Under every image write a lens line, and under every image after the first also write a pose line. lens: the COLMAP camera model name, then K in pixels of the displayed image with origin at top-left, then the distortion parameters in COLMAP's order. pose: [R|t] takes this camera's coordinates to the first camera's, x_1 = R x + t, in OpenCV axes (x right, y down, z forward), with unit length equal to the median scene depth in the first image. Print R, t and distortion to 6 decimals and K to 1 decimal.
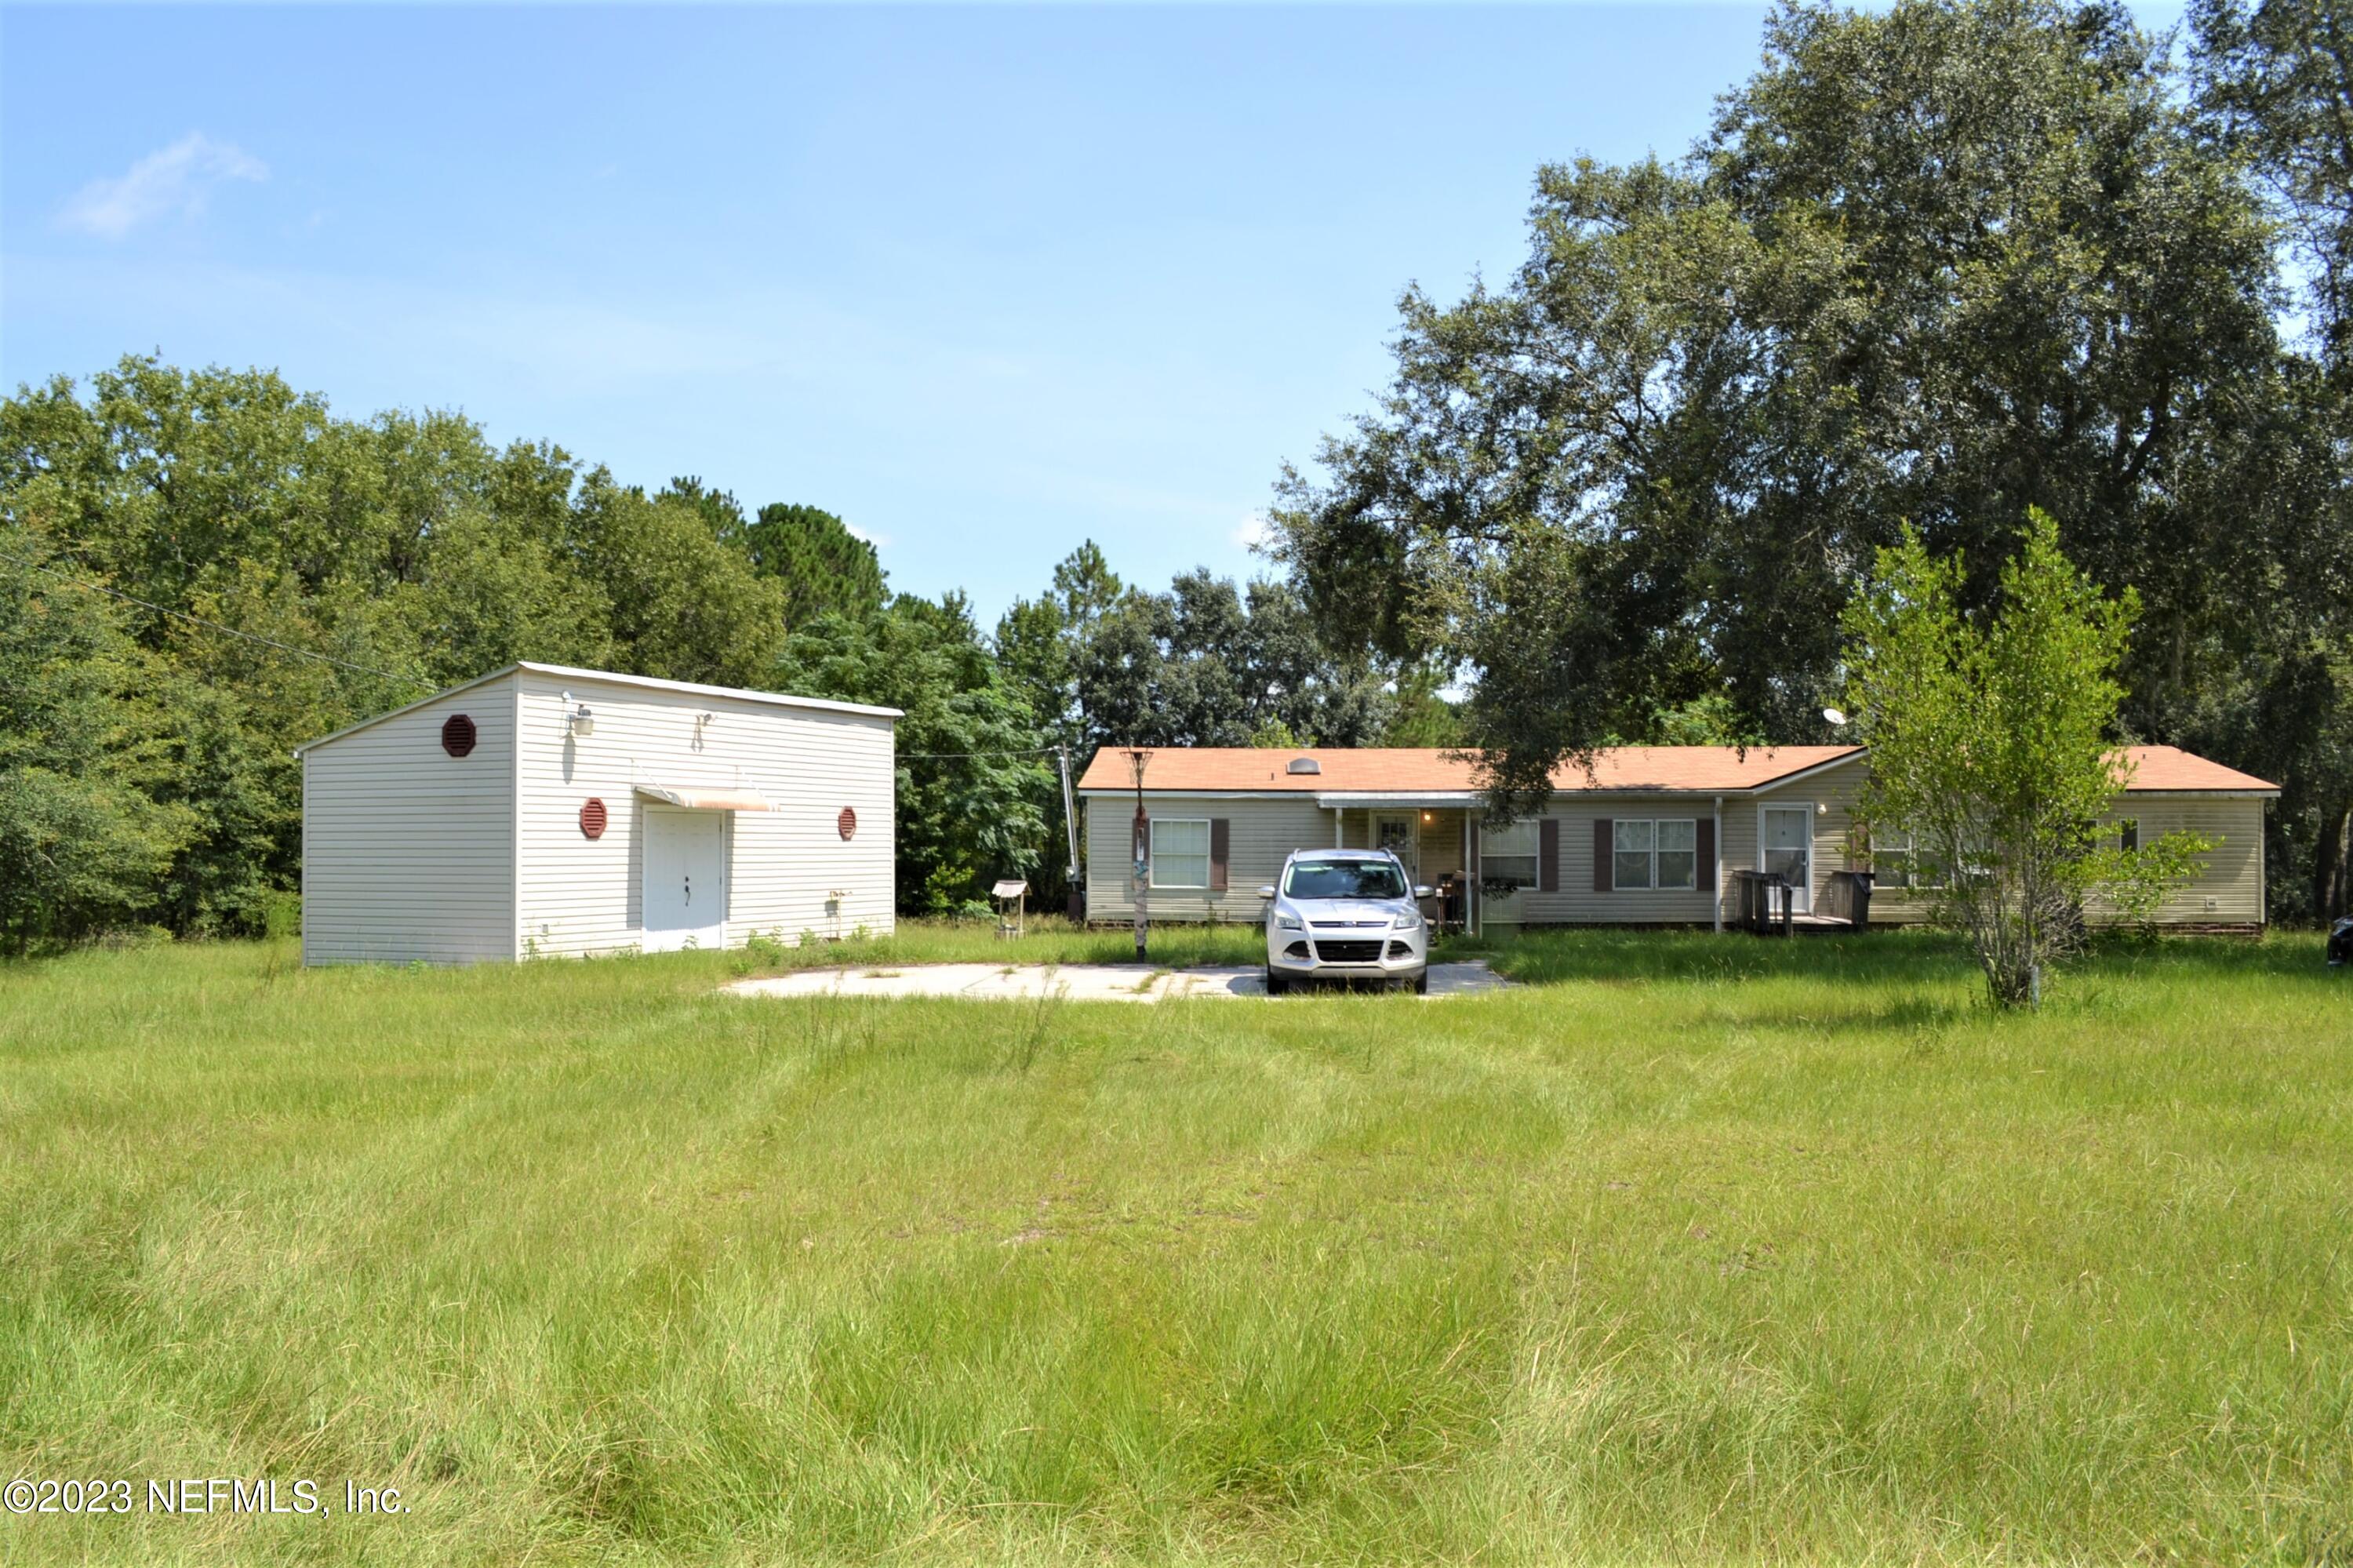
lens RADIAL K [[1937.5, 0, 1151.7], [0, 1937.5, 820.1], [0, 0, 1]] dist [-0.087266, 0.006936]
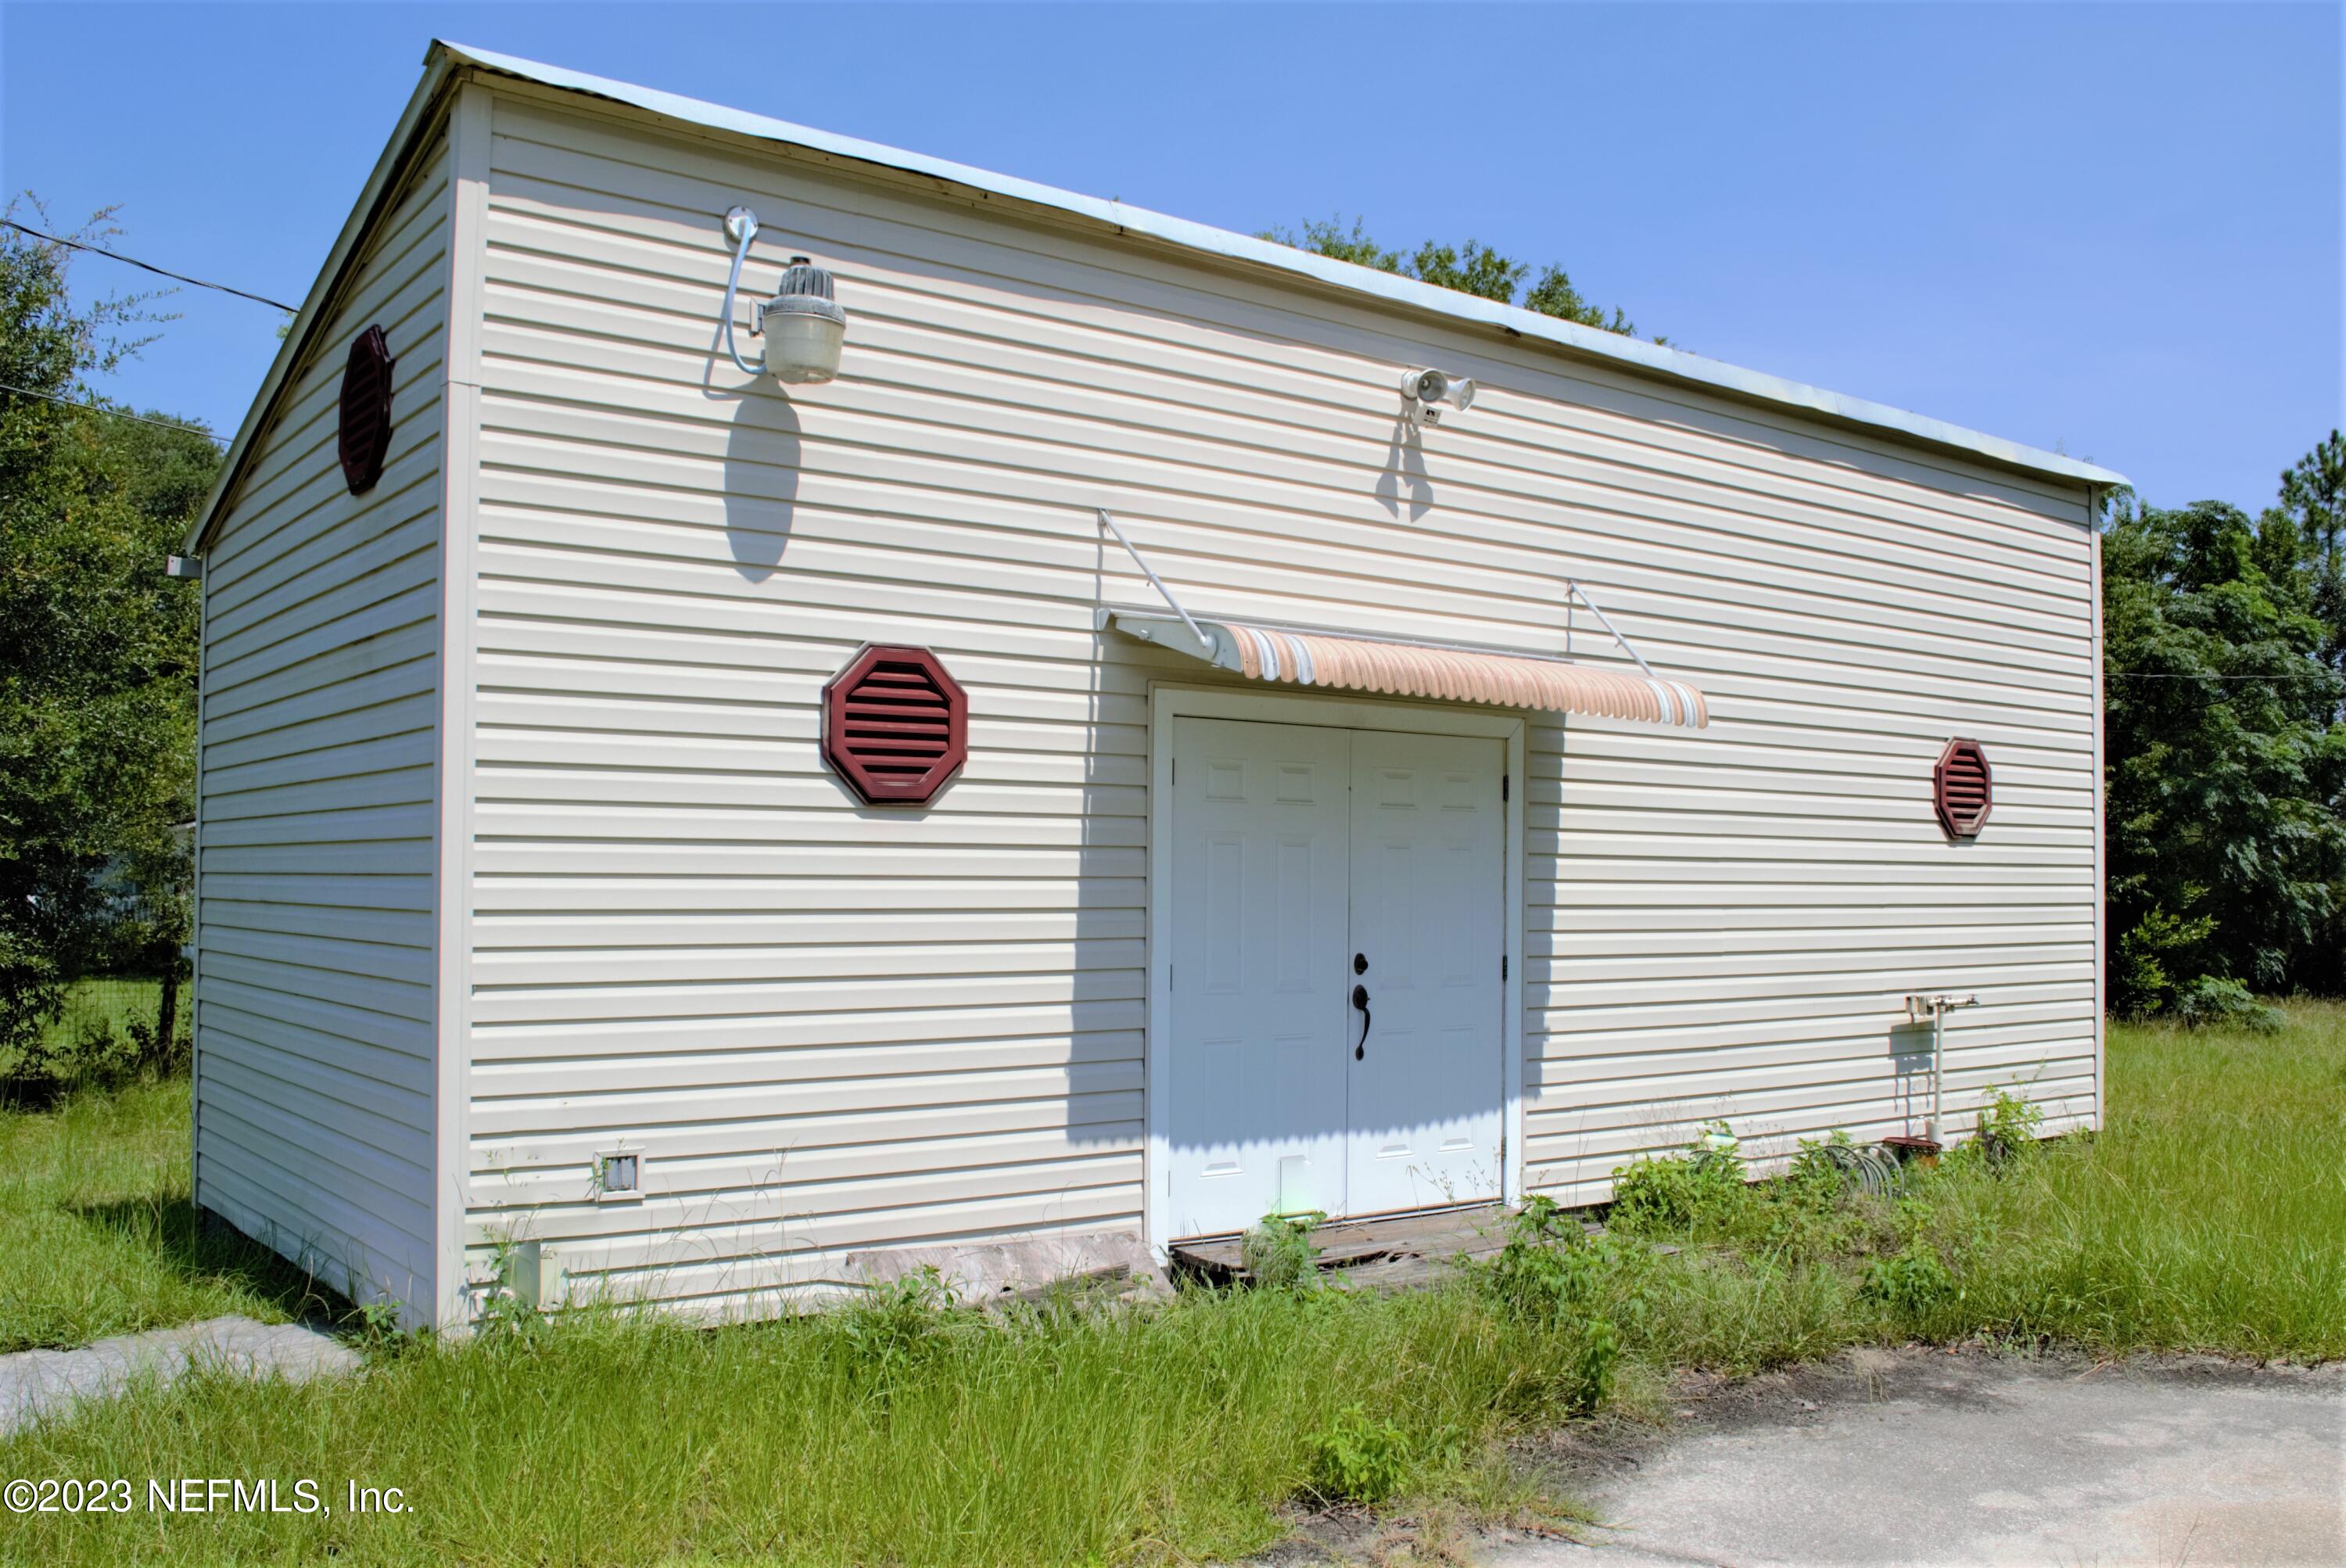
lens RADIAL K [[1993.3, 0, 1177.0], [0, 1993.3, 861.1], [0, 0, 1]] dist [-0.085539, -0.001910]
pose [[0.856901, 0.003341, -0.515471, -0.087897], [-0.001474, 0.999991, 0.004032, 0.011258], [0.515480, -0.002695, 0.856898, 0.568130]]
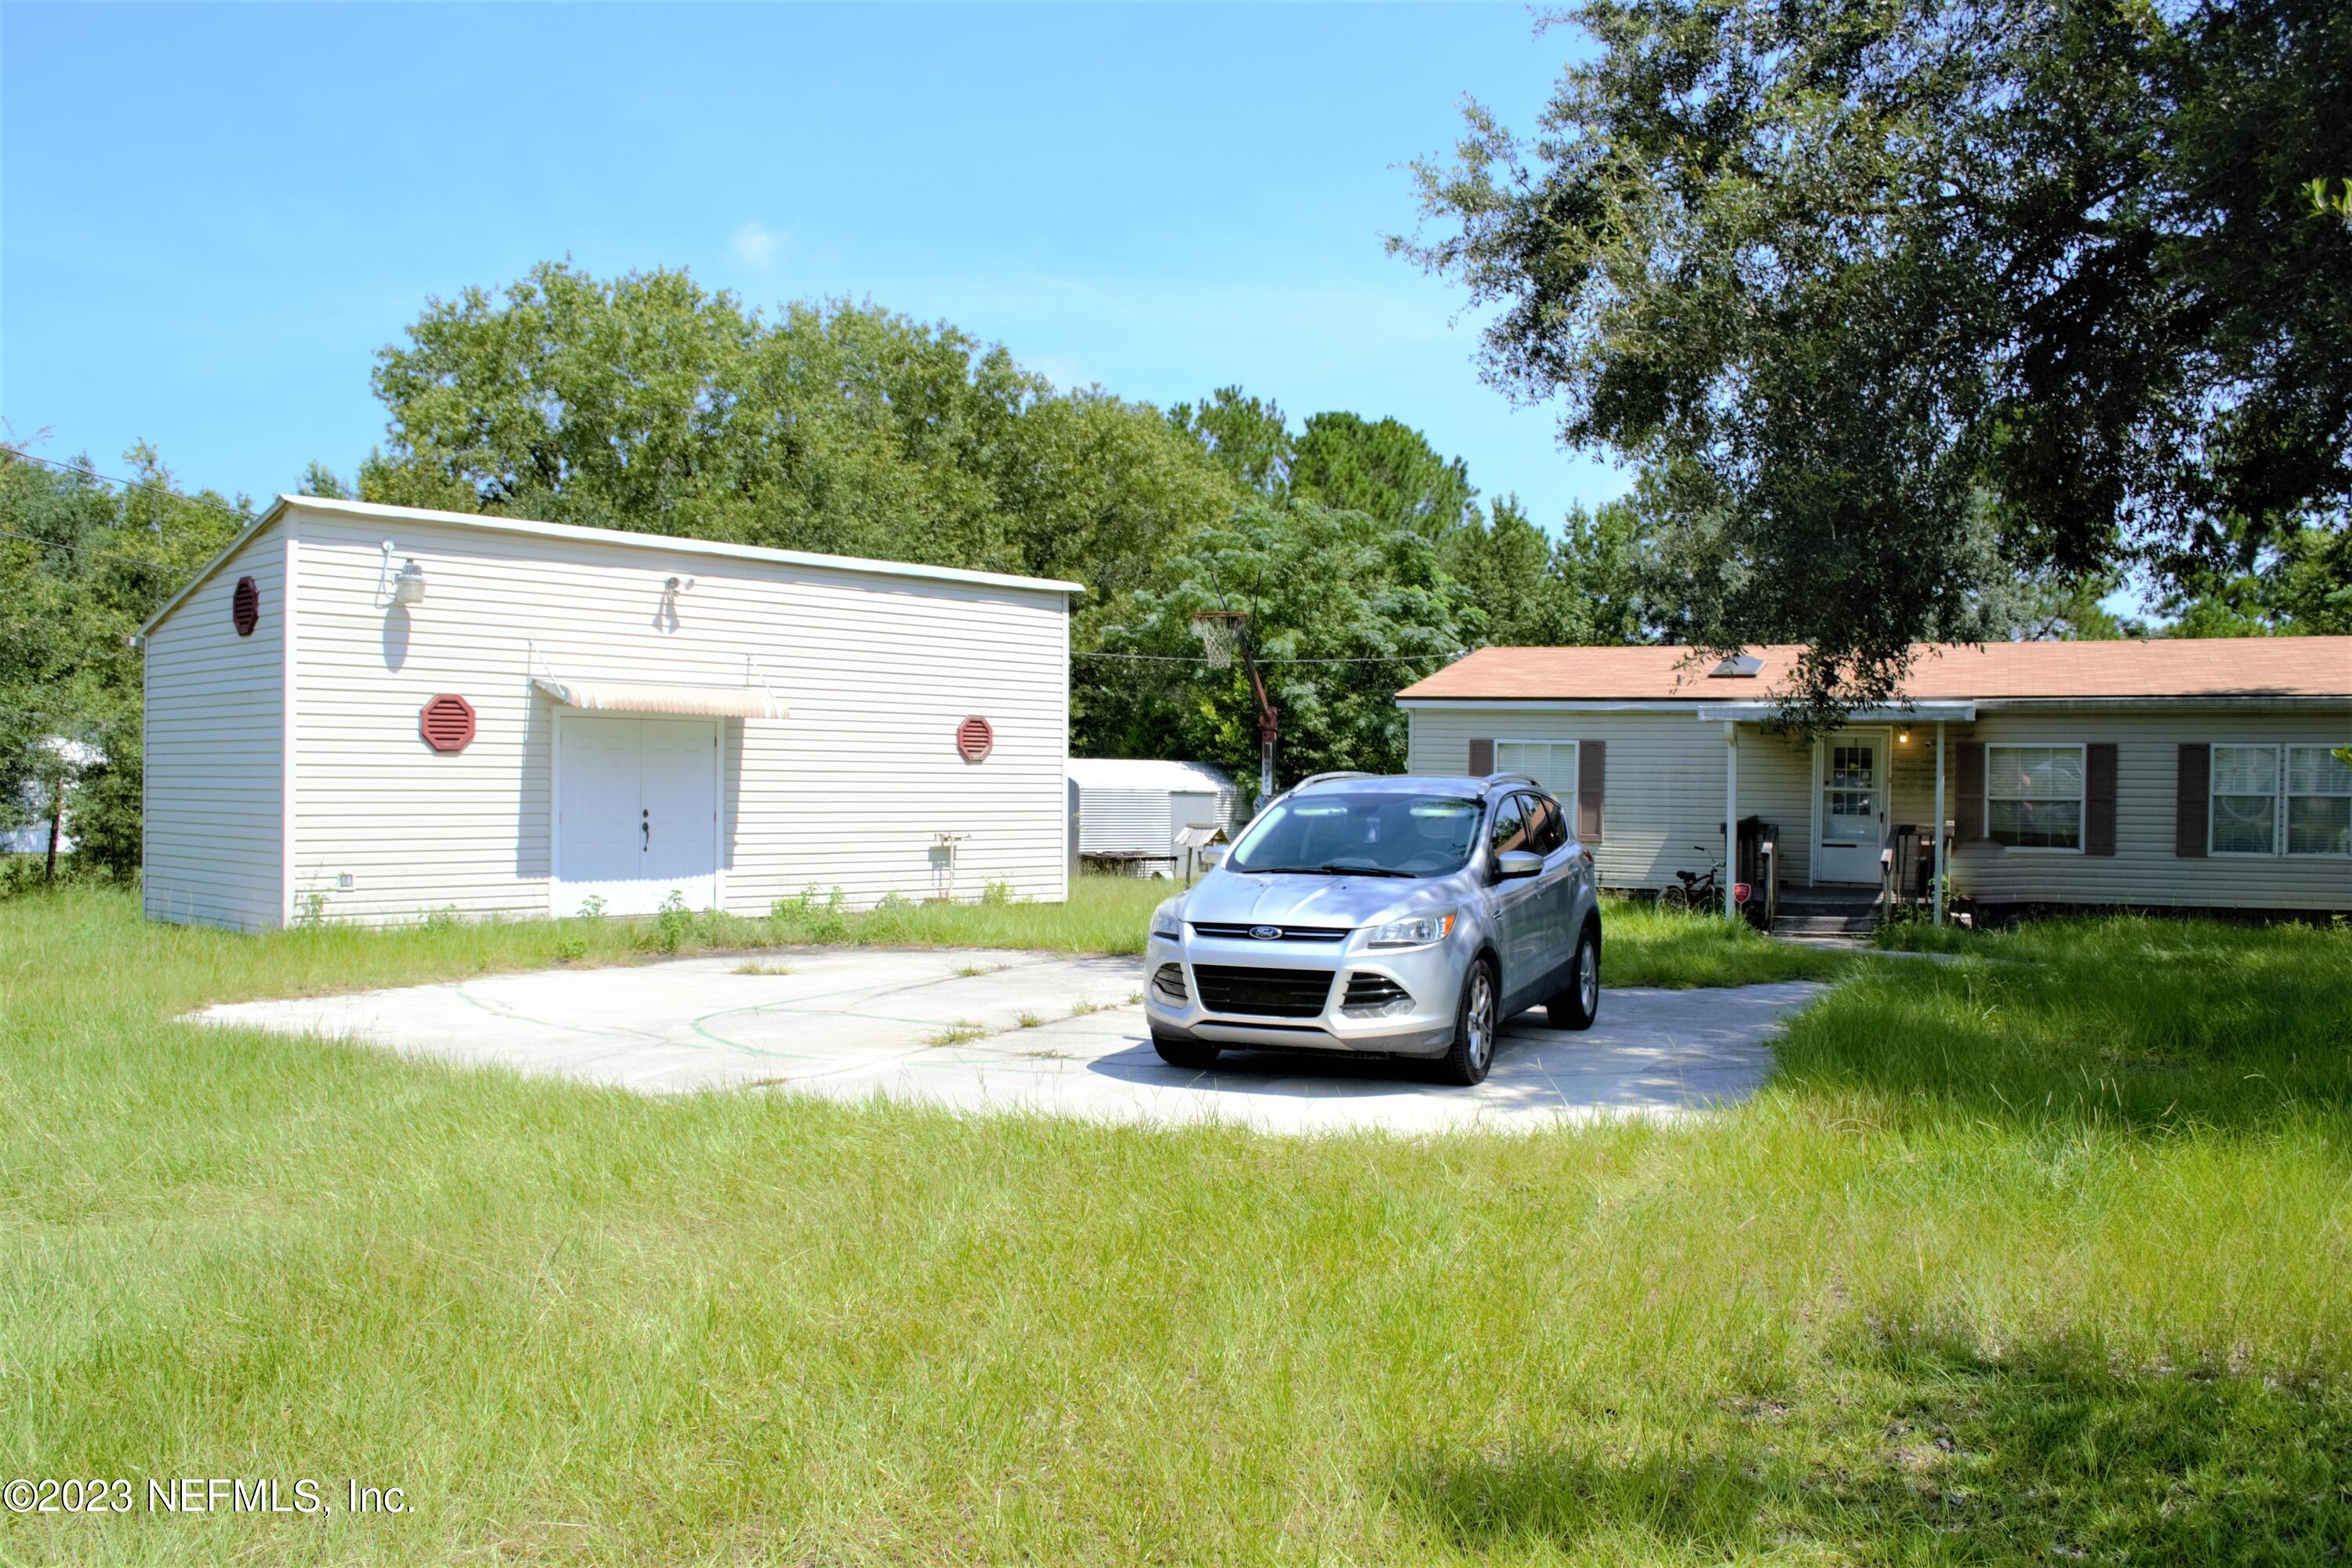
lens RADIAL K [[1868.7, 0, 1135.5], [0, 1868.7, 814.9], [0, 0, 1]] dist [-0.088699, 0.014129]
pose [[0.929509, 0.016437, -0.368433, 0.135387], [-0.005788, 0.999533, 0.029990, 0.007642], [0.368754, -0.025744, 0.929171, 0.335532]]
